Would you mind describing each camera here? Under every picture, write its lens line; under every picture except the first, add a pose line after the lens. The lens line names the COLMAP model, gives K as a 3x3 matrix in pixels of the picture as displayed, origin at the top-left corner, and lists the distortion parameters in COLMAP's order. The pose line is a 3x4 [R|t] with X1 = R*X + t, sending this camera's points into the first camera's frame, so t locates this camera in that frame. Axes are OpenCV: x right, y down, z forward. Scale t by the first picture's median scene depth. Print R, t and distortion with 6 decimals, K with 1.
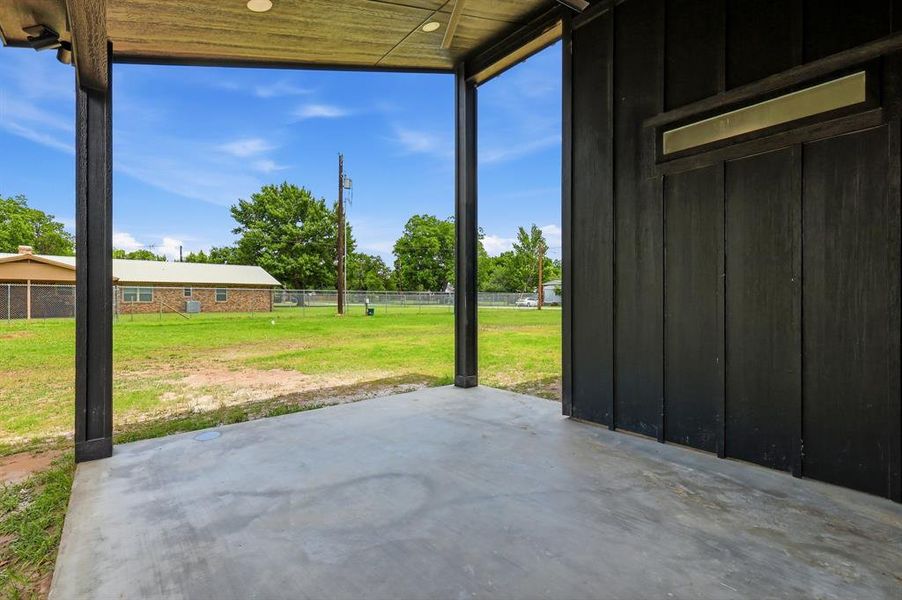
lens RADIAL K [[394.0, 0, 452.0], [0, 394.0, 299.5], [0, 0, 1]] dist [0.001585, 0.000109]
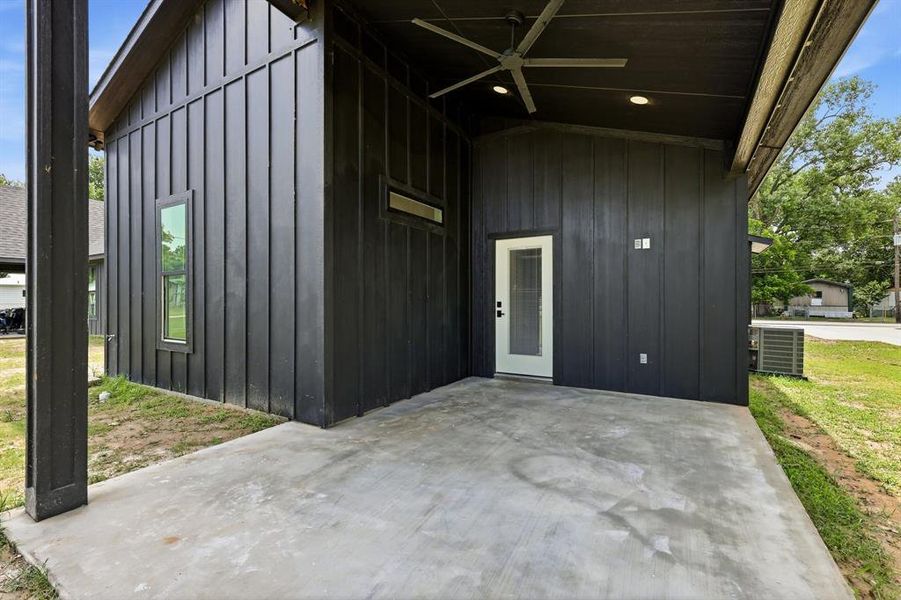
lens RADIAL K [[393.6, 0, 451.5], [0, 393.6, 299.5], [0, 0, 1]] dist [0.001585, 0.000109]
pose [[-0.318797, 0.010627, 0.947764, -1.250236], [0.001398, 0.999941, -0.010741, -0.014211], [-0.947822, -0.002099, -0.318793, 1.722627]]
